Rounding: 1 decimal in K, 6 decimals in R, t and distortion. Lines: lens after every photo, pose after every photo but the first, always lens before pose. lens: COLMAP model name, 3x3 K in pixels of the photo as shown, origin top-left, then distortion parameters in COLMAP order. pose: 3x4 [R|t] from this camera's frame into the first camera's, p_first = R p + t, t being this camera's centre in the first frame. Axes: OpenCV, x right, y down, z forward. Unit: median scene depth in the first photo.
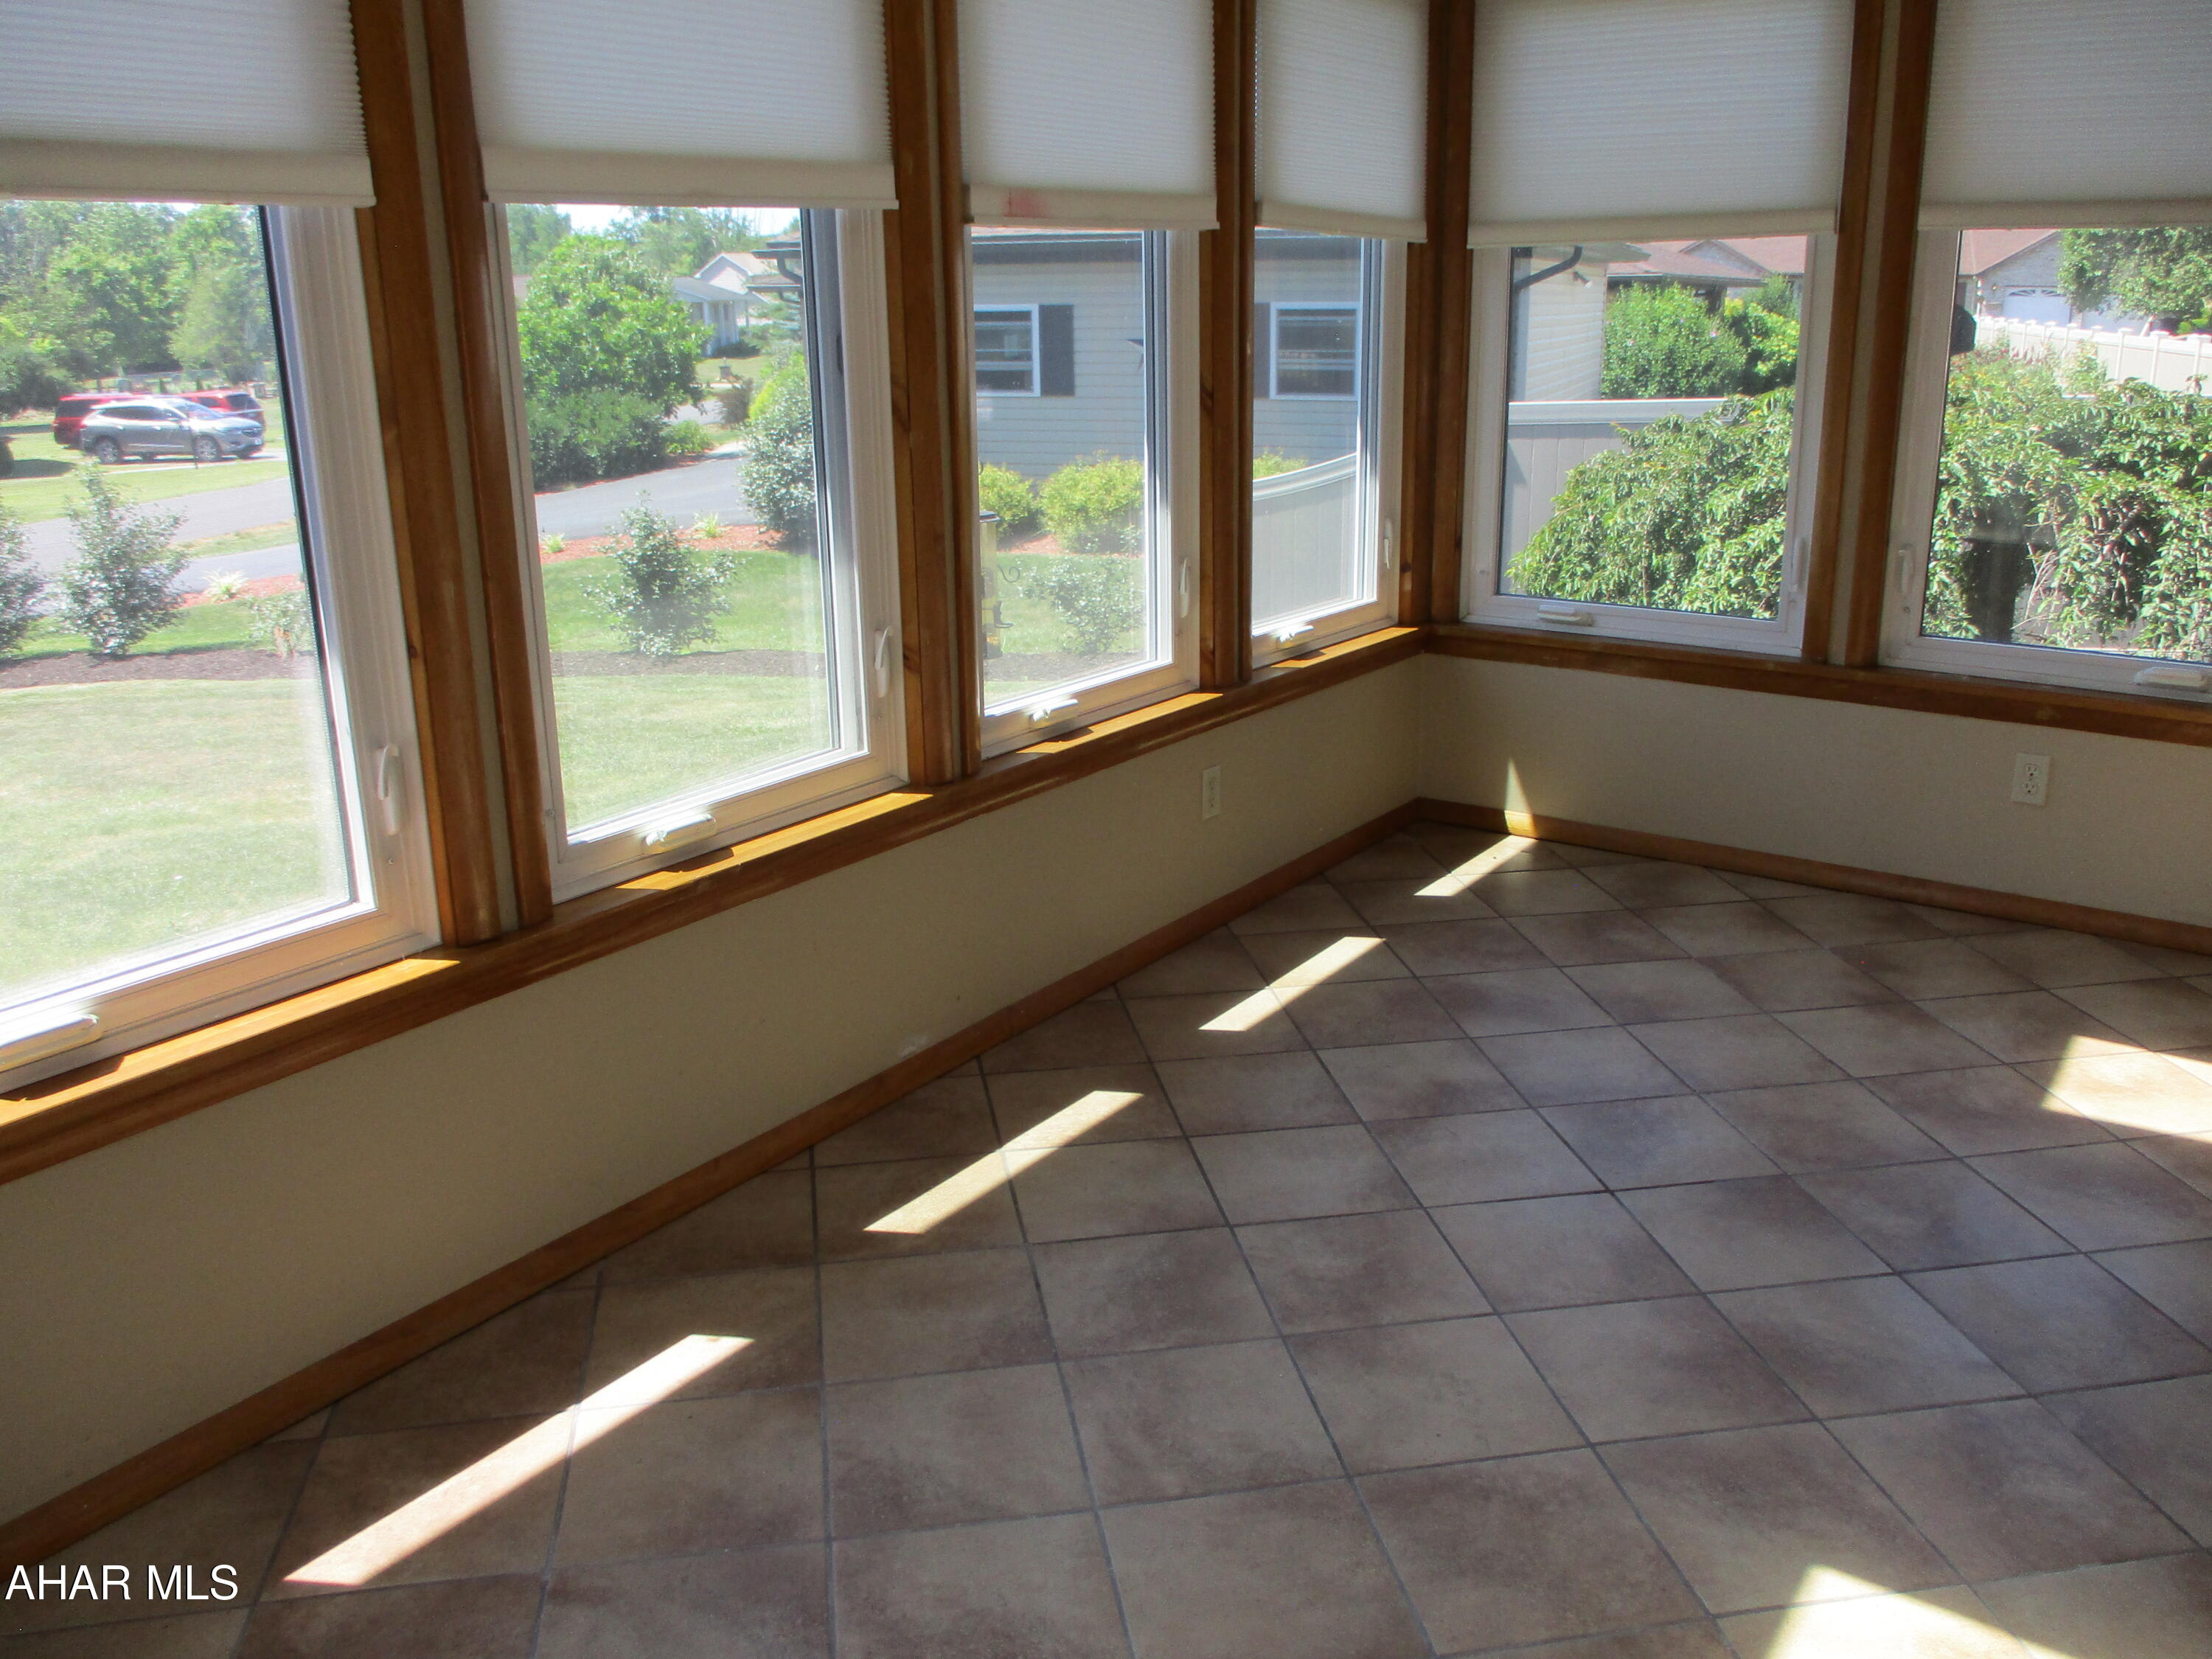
lens RADIAL K [[1834.0, 0, 1103.7], [0, 1834.0, 827.1], [0, 0, 1]] dist [0.003705, -0.005816]
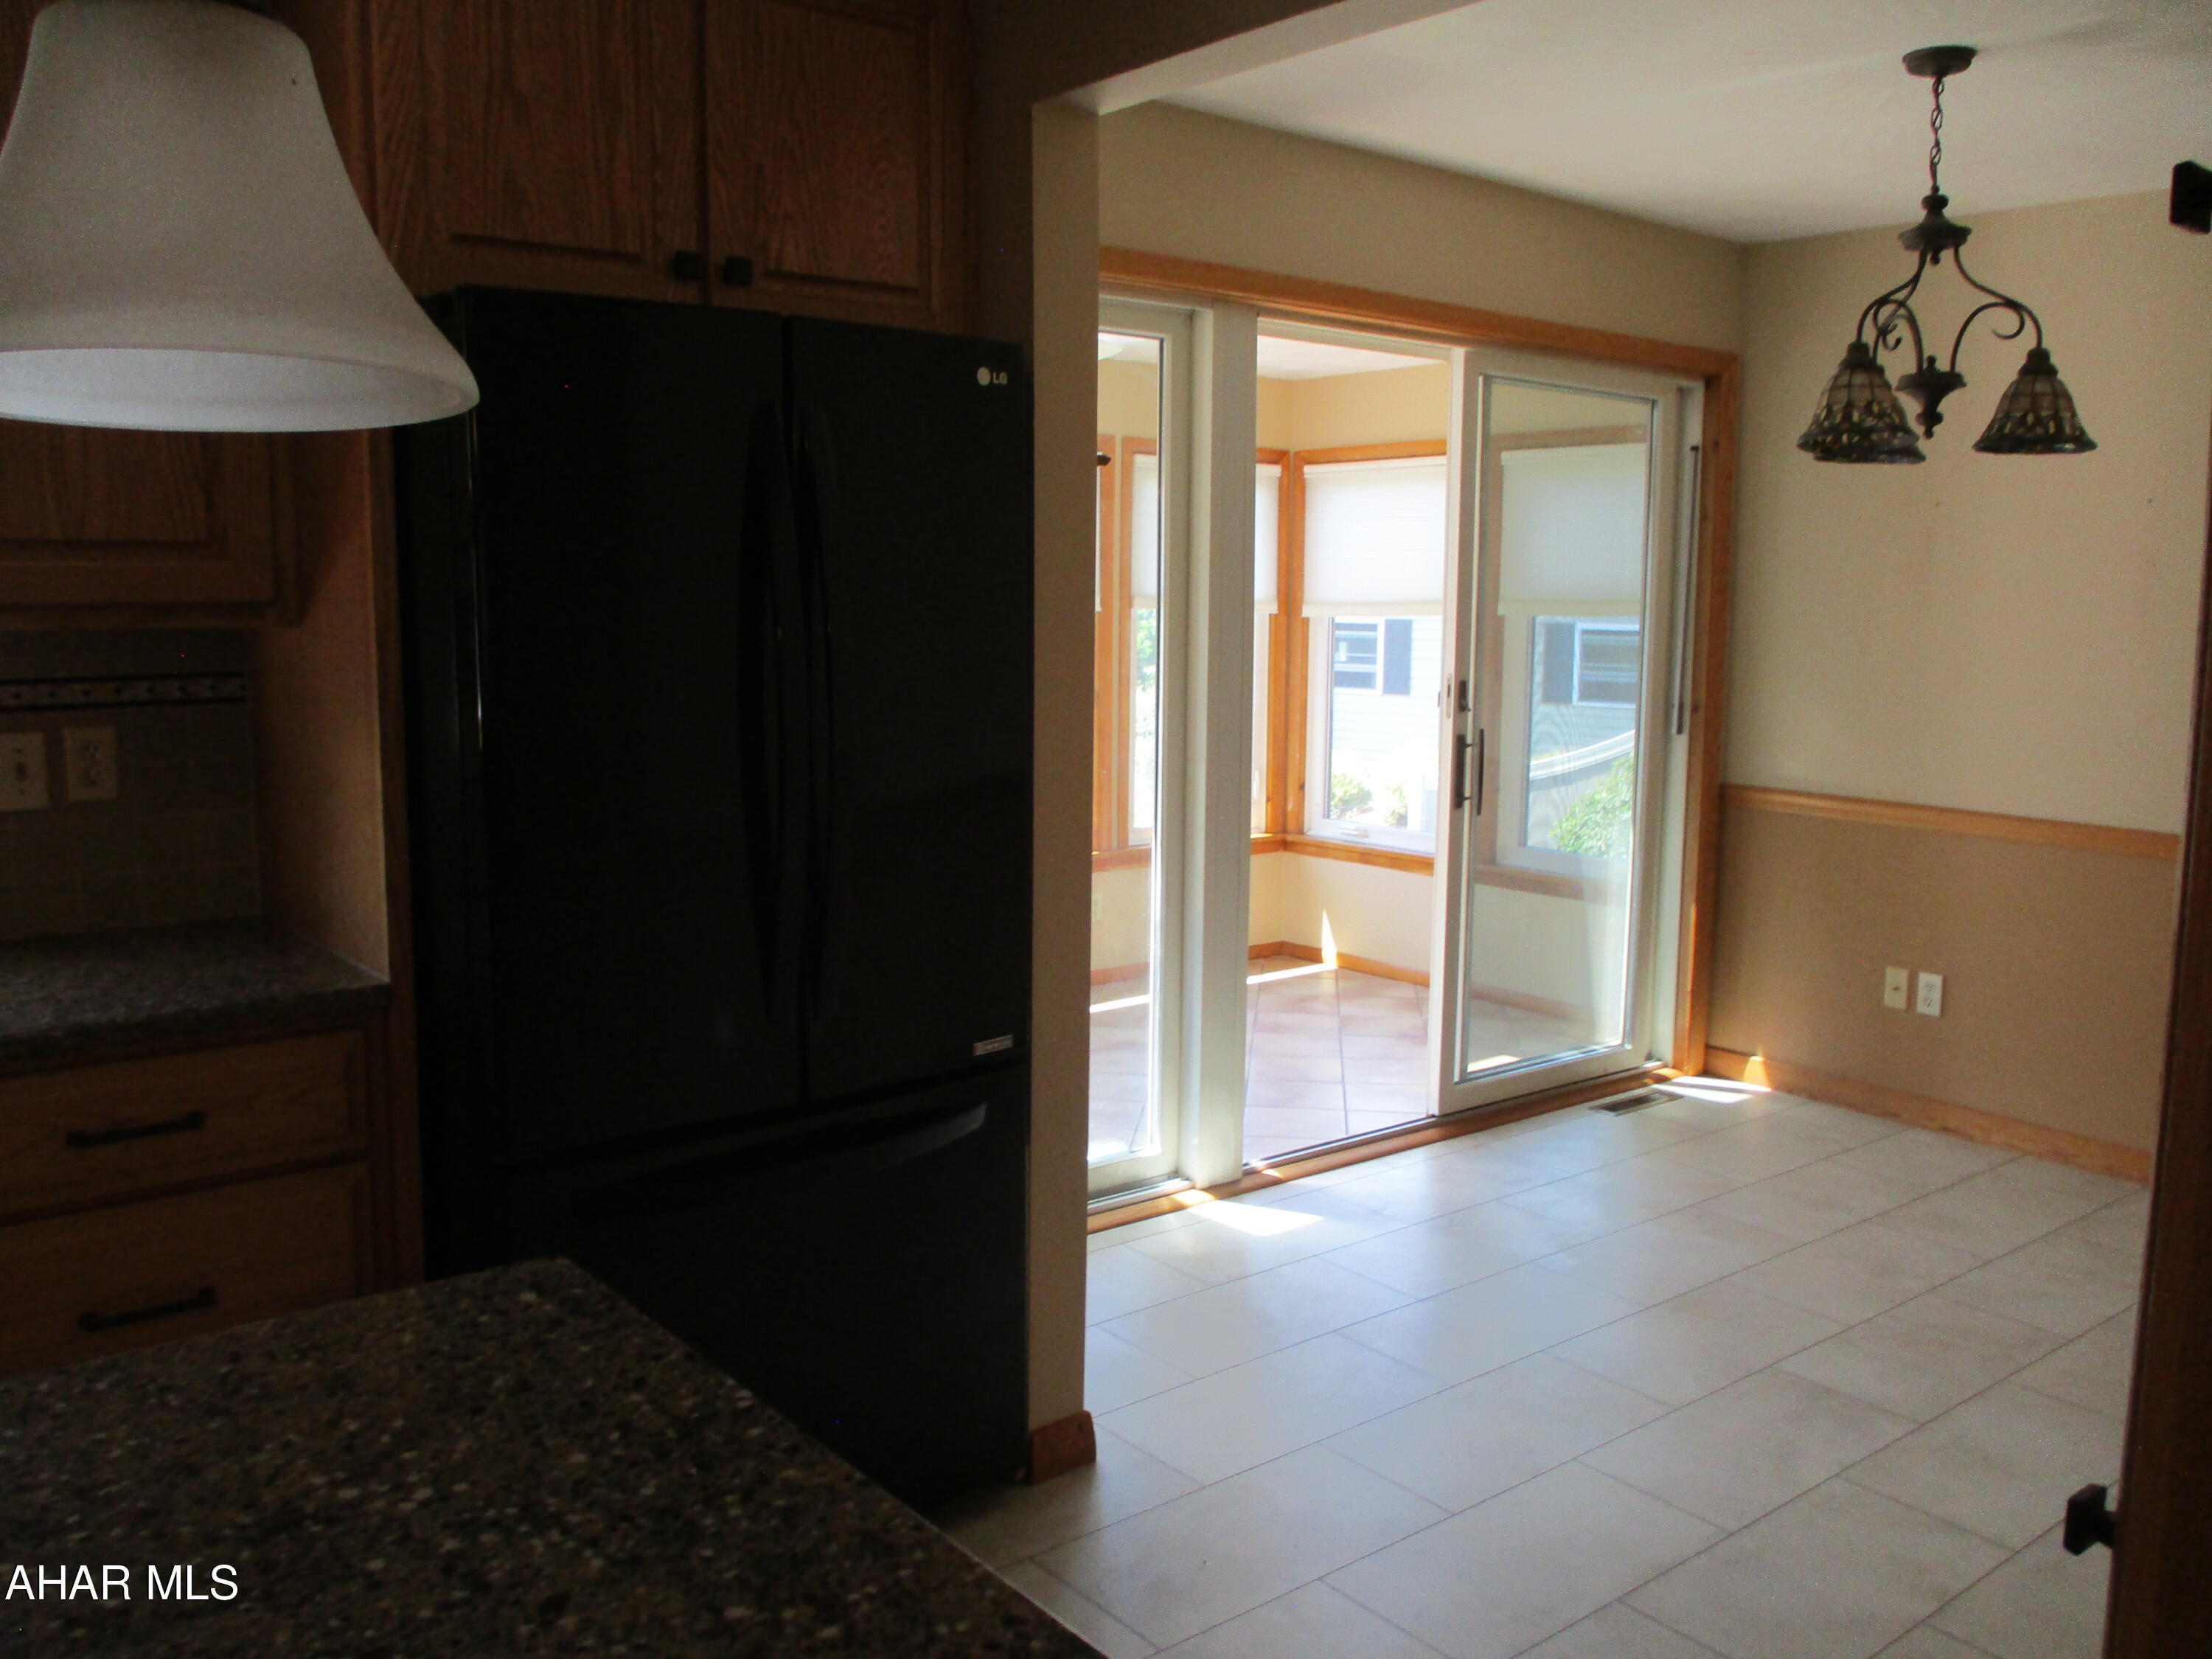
lens RADIAL K [[1834.0, 0, 1107.0], [0, 1834.0, 830.3], [0, 0, 1]] dist [0.003705, -0.005816]
pose [[0.962718, 0.060386, -0.263682, 0.118697], [-0.100033, 0.985140, -0.139619, 0.034702], [0.251332, 0.160790, 0.954452, -0.161321]]
